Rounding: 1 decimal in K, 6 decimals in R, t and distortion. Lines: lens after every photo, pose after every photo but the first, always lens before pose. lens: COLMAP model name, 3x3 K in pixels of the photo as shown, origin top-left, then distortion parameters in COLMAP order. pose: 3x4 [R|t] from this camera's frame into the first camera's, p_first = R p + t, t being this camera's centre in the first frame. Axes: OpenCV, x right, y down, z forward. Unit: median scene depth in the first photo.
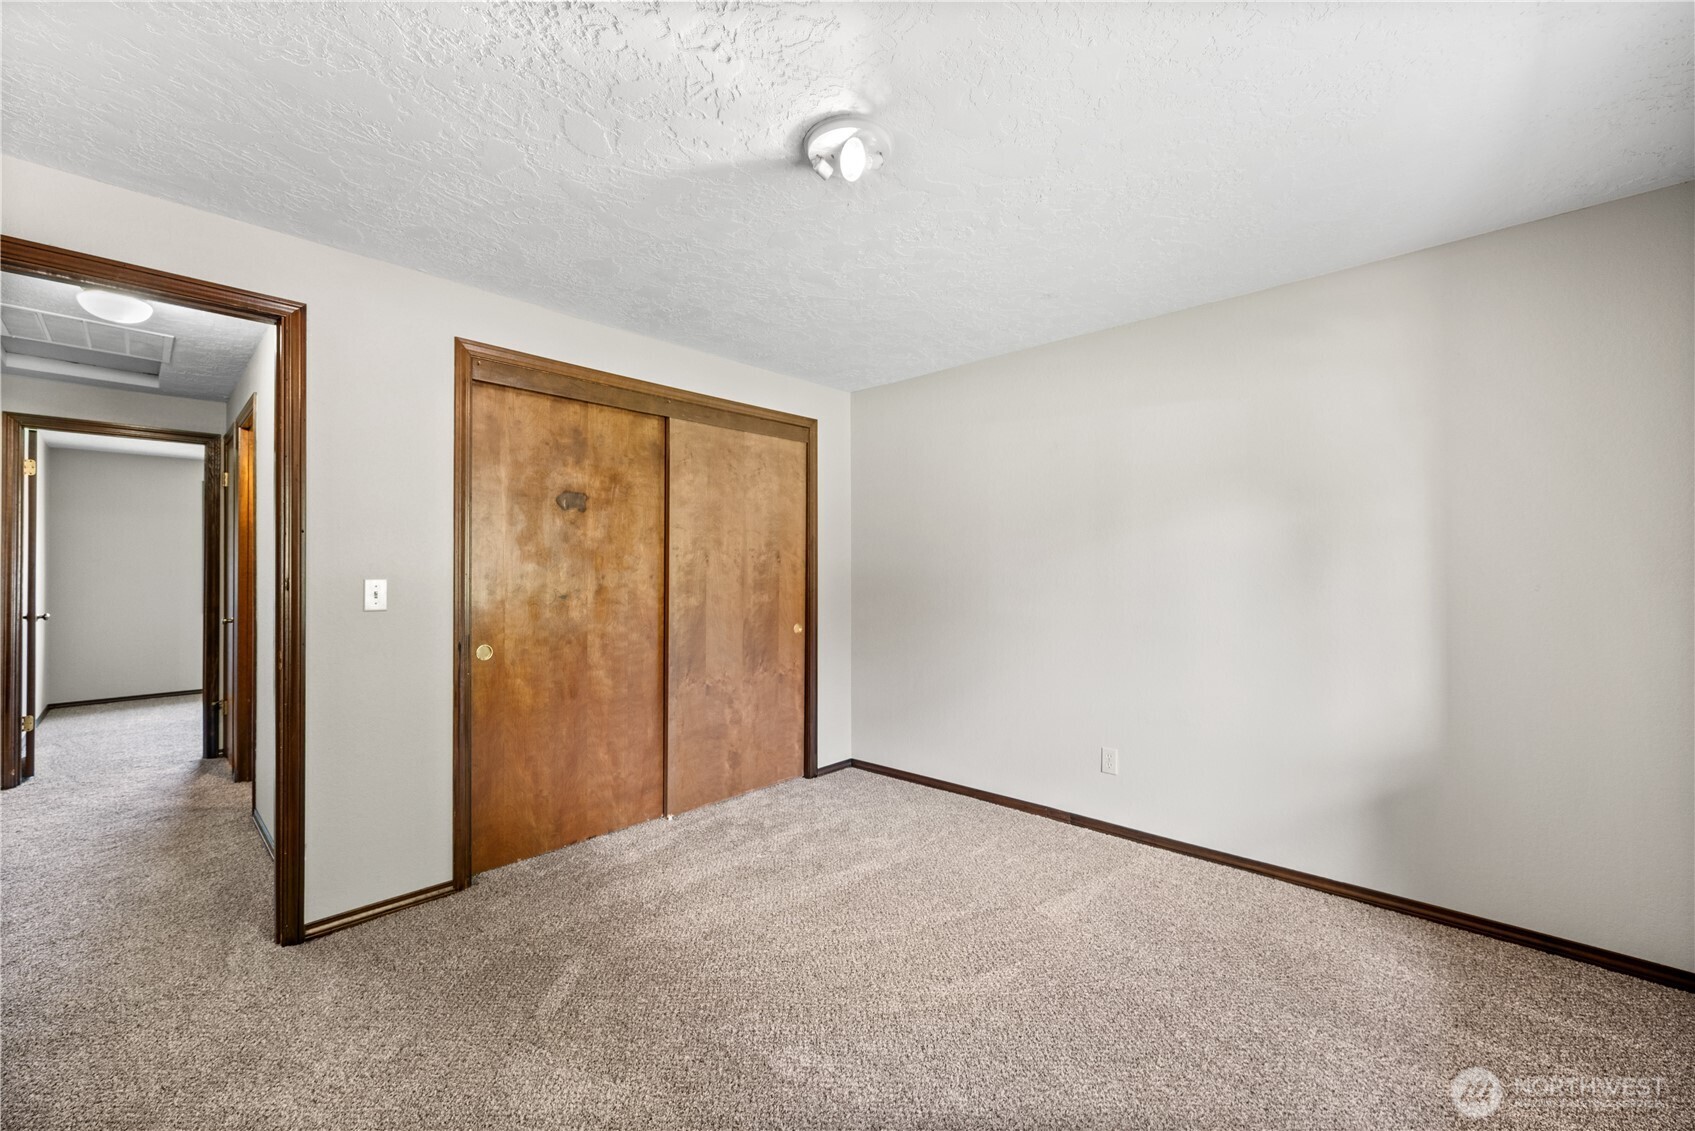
lens RADIAL K [[664.6, 0, 846.8], [0, 664.6, 560.9], [0, 0, 1]] dist [-0.012424, 0.000121]
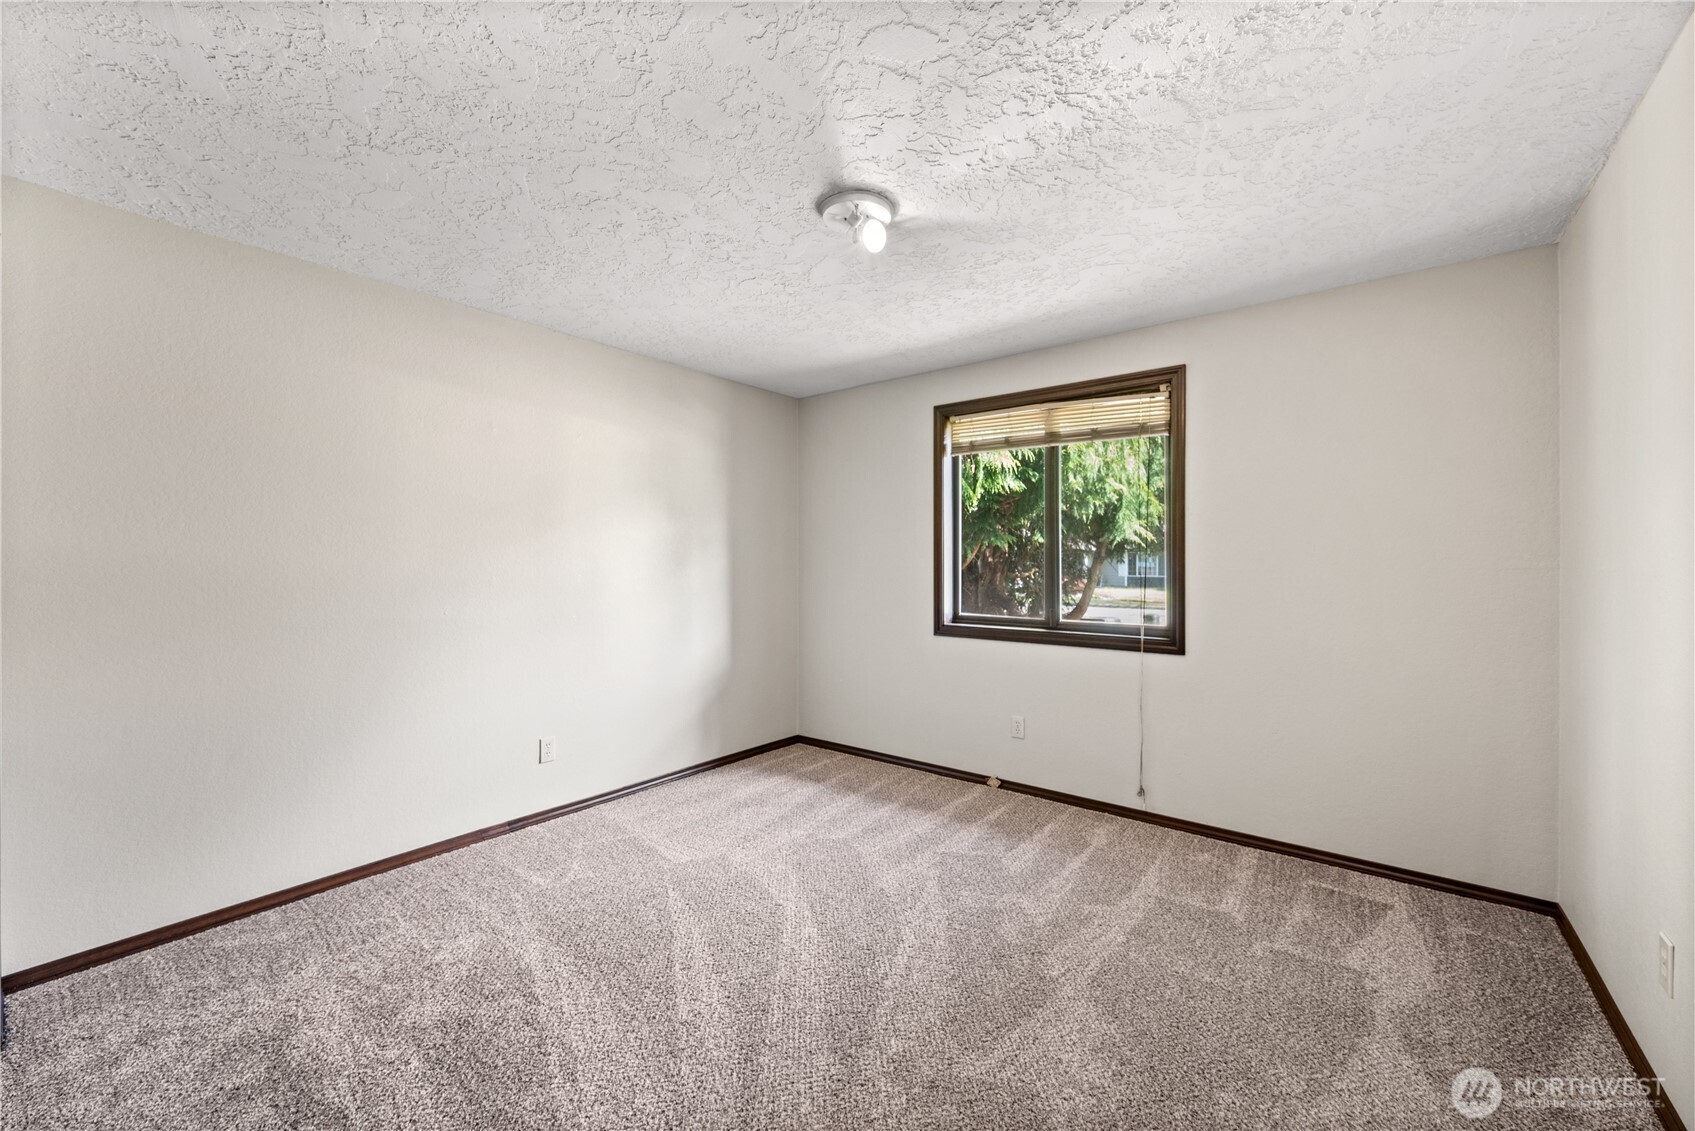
lens RADIAL K [[664.6, 0, 846.6], [0, 664.6, 559.3], [0, 0, 1]] dist [-0.012424, 0.000121]
pose [[-0.076696, 0.001293, 0.997054, -0.880281], [-0.005271, 0.999985, -0.001703, 0.007001], [-0.997041, -0.005386, -0.076688, 0.812678]]
